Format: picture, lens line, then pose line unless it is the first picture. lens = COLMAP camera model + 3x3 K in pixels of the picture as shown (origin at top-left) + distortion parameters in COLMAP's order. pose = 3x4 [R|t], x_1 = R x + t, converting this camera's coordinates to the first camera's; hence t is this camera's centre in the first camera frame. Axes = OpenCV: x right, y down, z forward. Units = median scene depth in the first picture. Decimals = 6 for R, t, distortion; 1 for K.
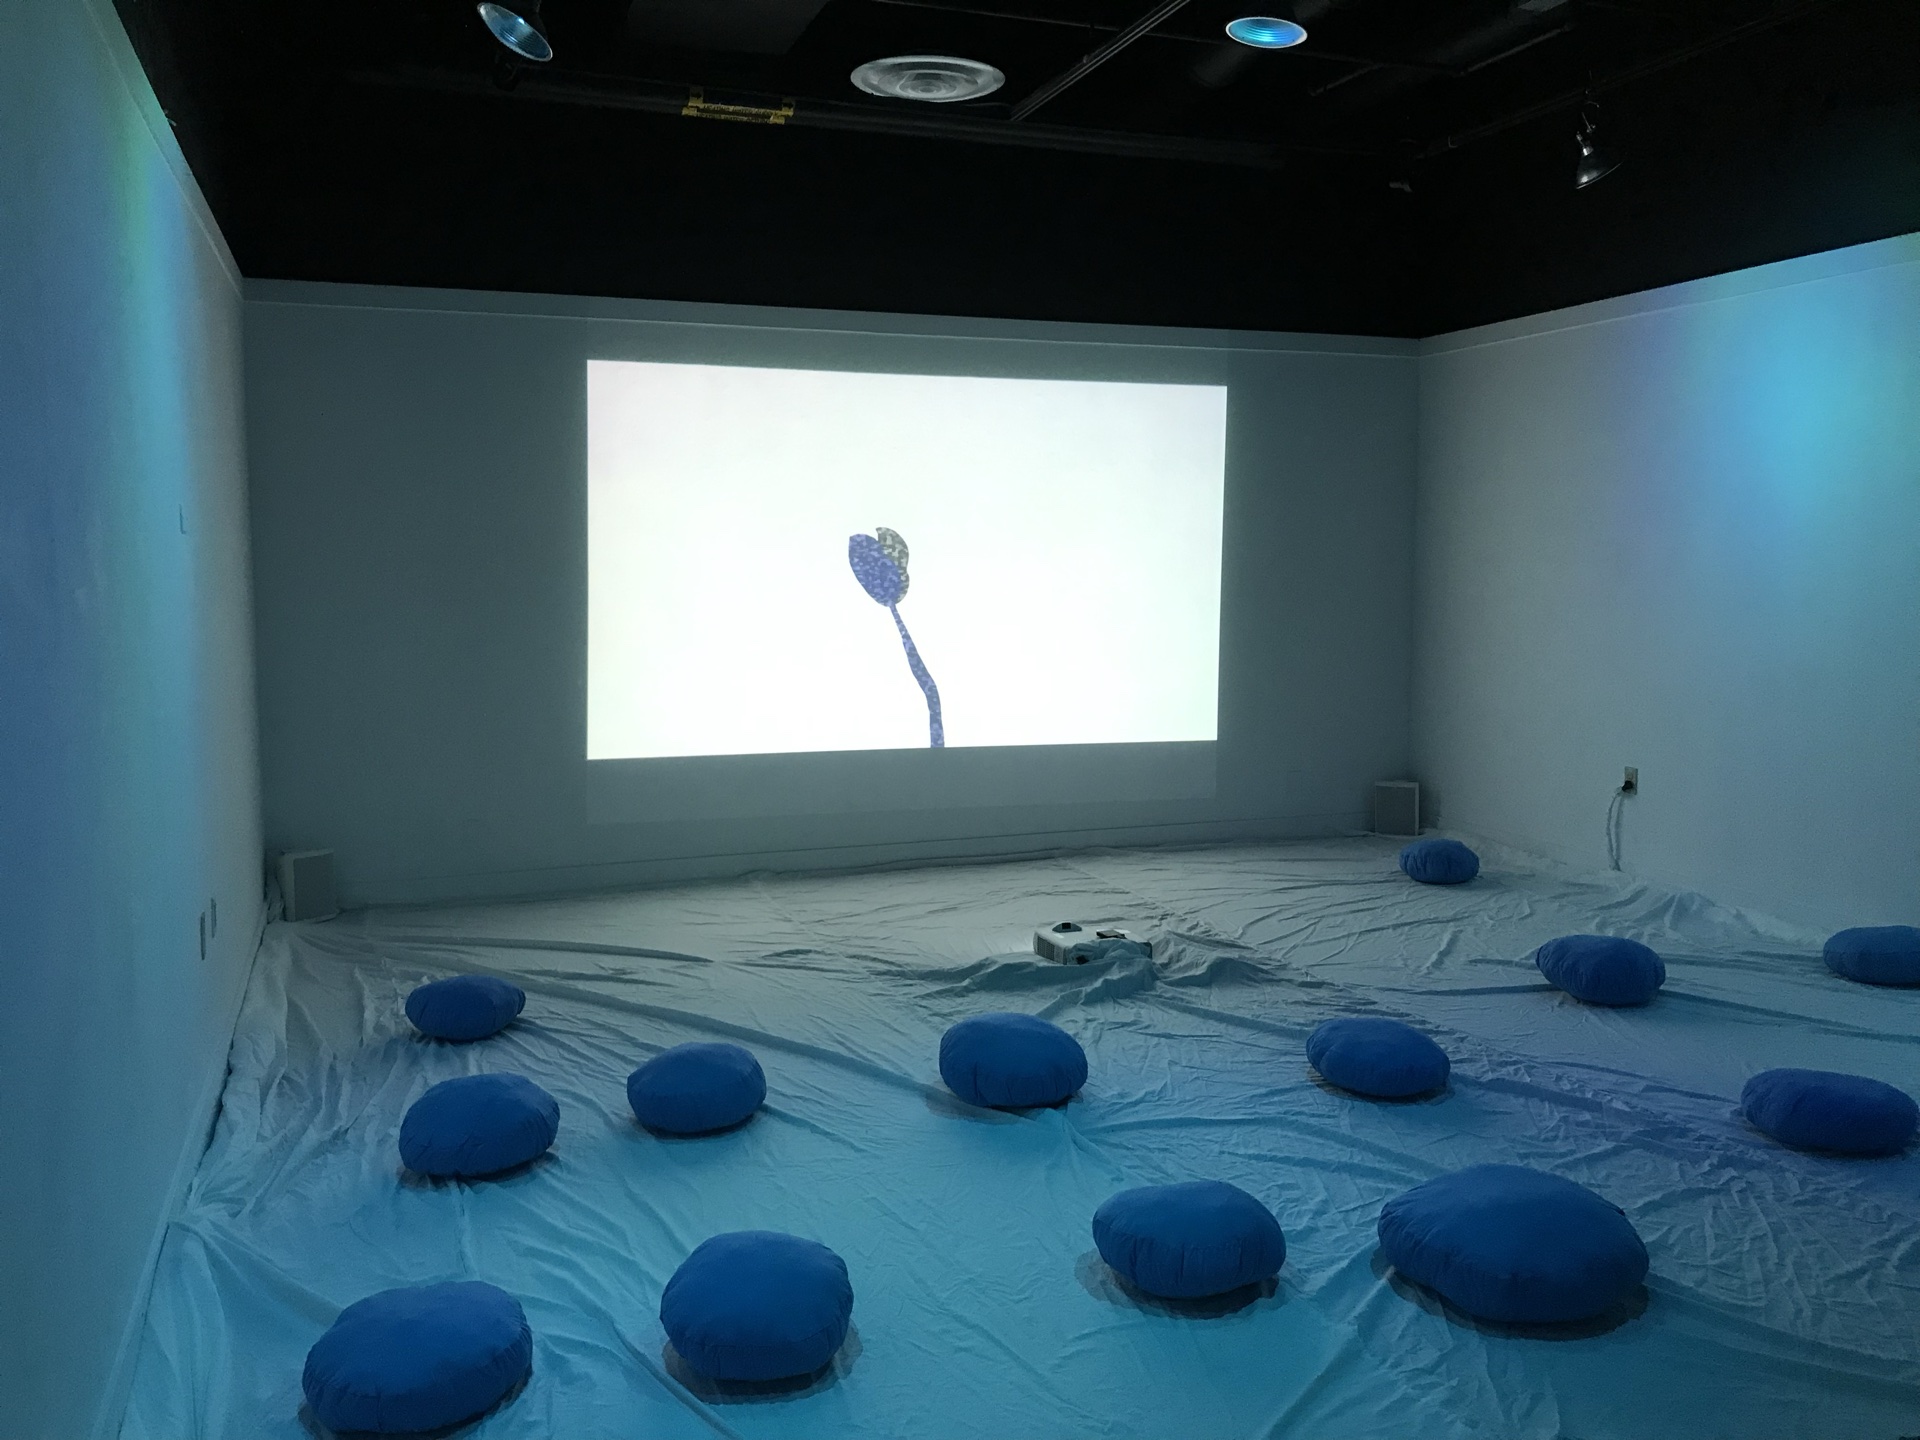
lens RADIAL K [[1585.6, 0, 960.0], [0, 1585.6, 720.0], [0, 0, 1]] dist [0.000251, -0.001355]
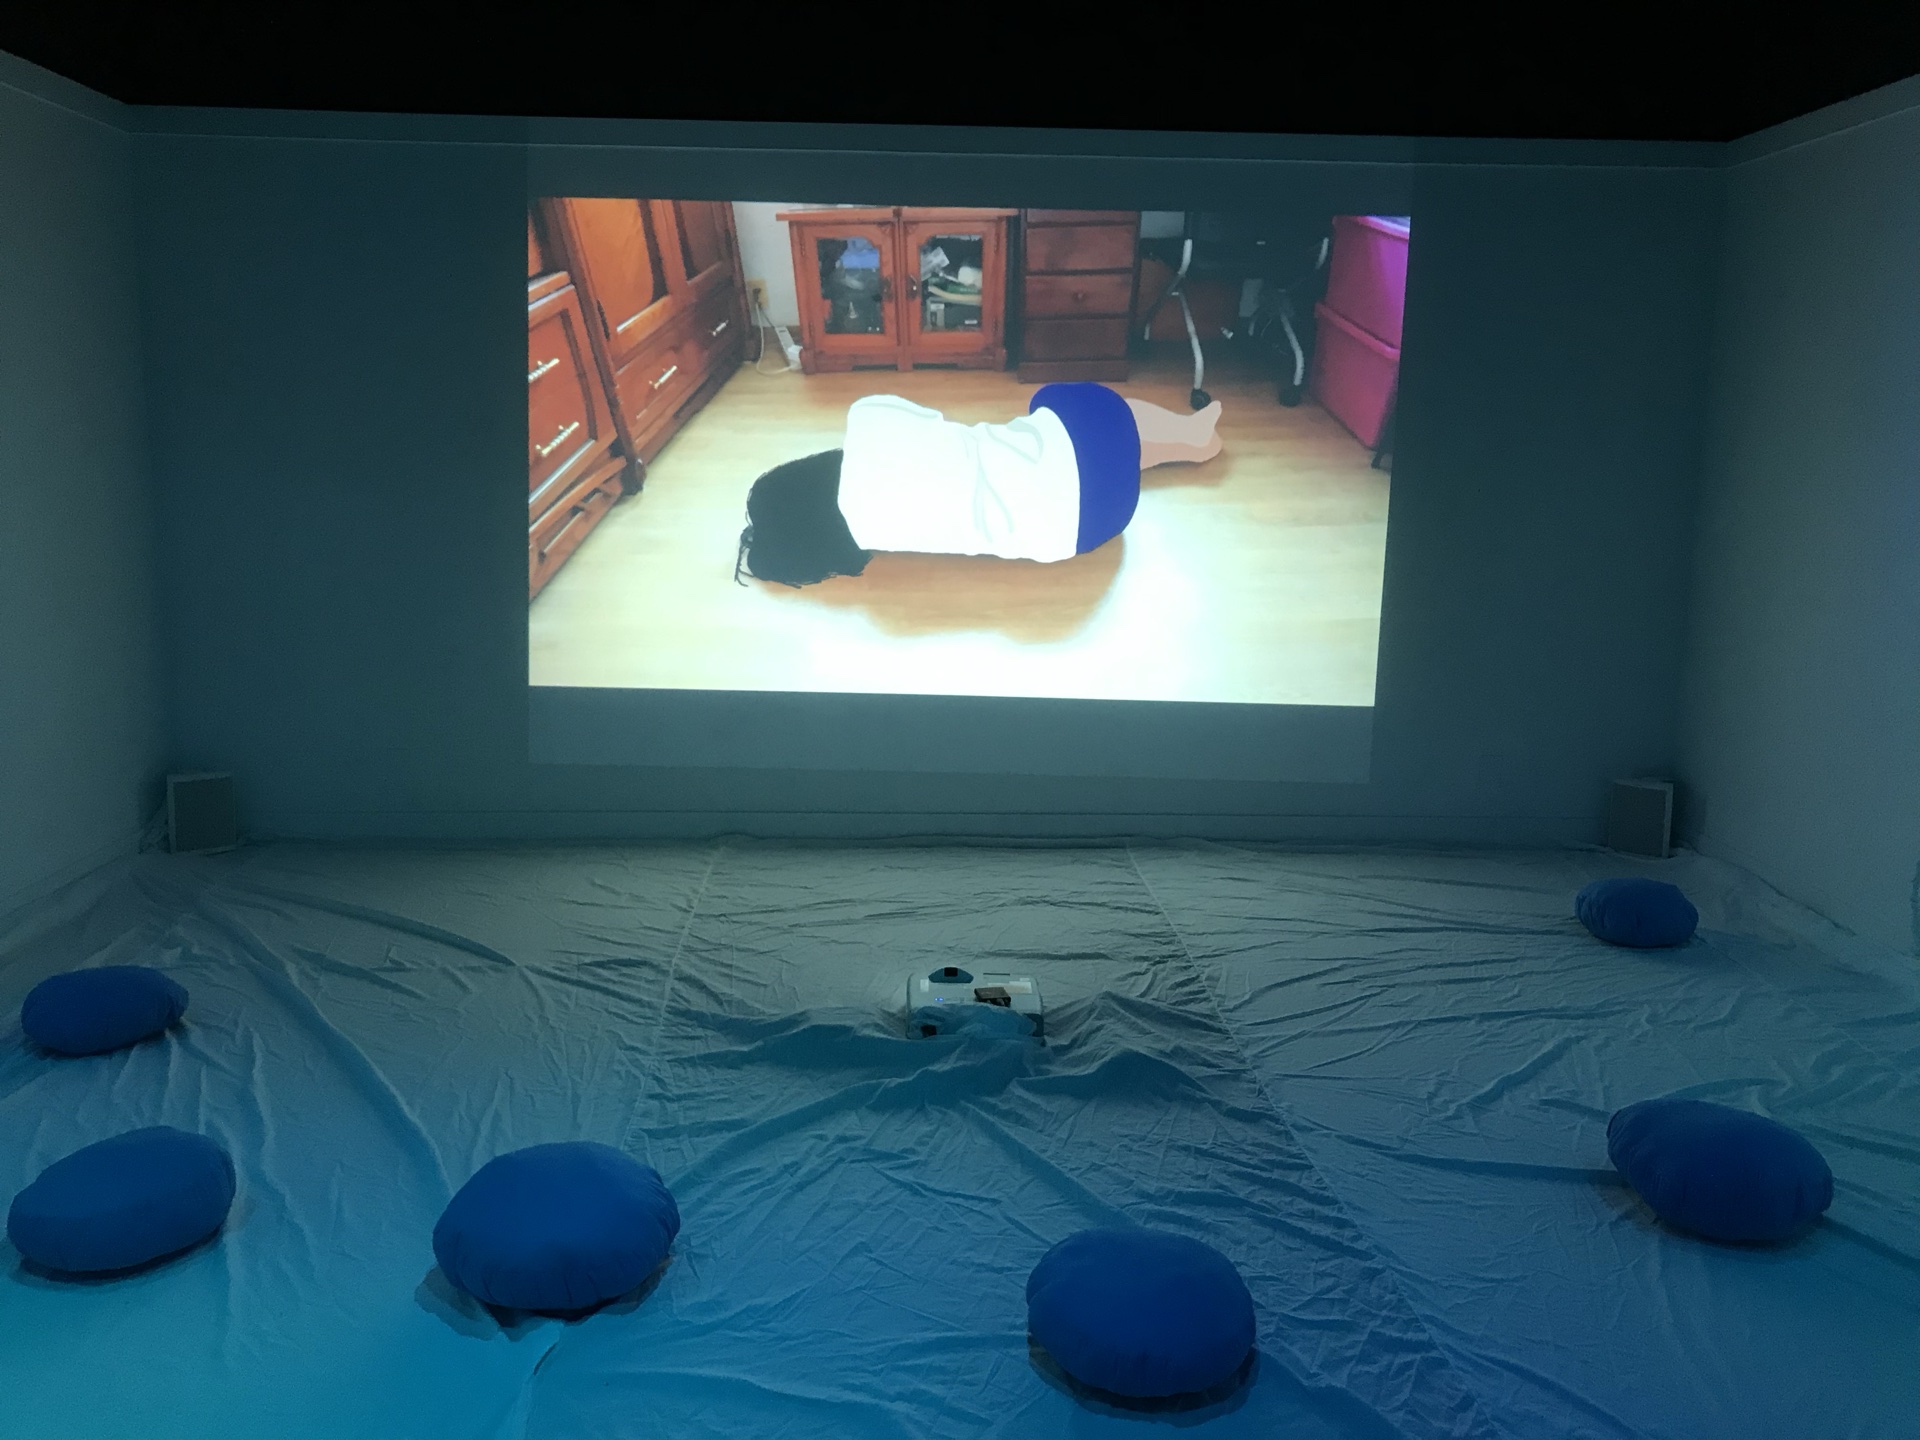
lens RADIAL K [[1583.1, 0, 962.6], [0, 1583.1, 715.9], [0, 0, 1]] dist [-0.002390, 0.004020]
pose [[0.950730, 0.070035, -0.302006, 0.271660], [-0.049745, 0.995989, 0.074369, -0.037746], [0.306003, -0.055682, 0.950401, 0.319355]]
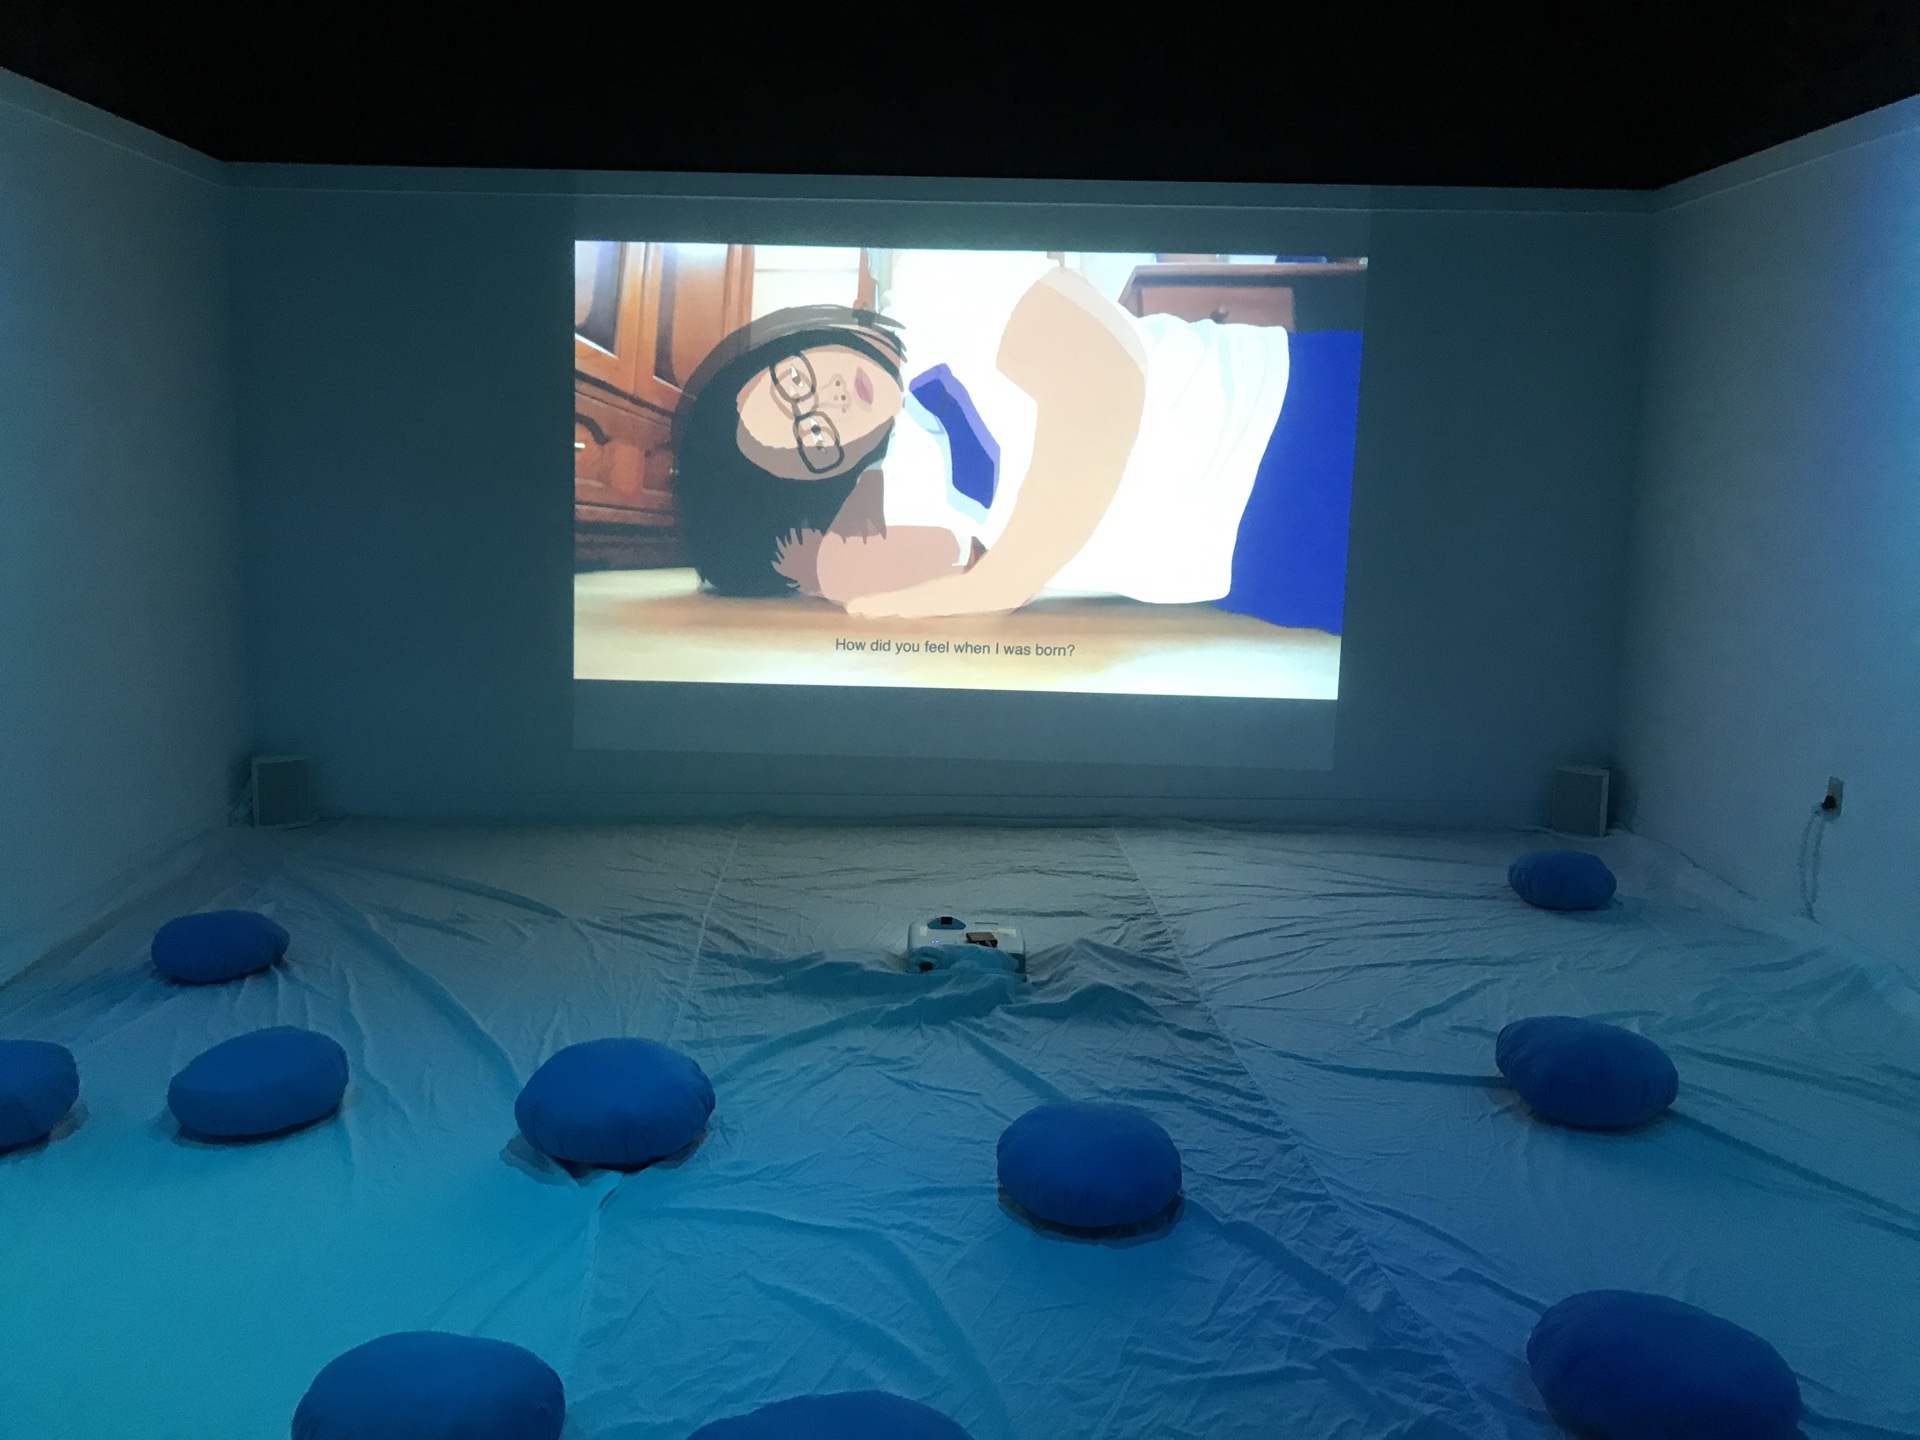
lens RADIAL K [[1585.6, 0, 960.0], [0, 1585.6, 720.0], [0, 0, 1]] dist [0.000251, -0.001355]
pose [[0.946216, 0.069846, -0.315907, 0.316991], [-0.051079, 0.996423, 0.067314, -0.029042], [0.319479, -0.047557, 0.946399, 0.221268]]
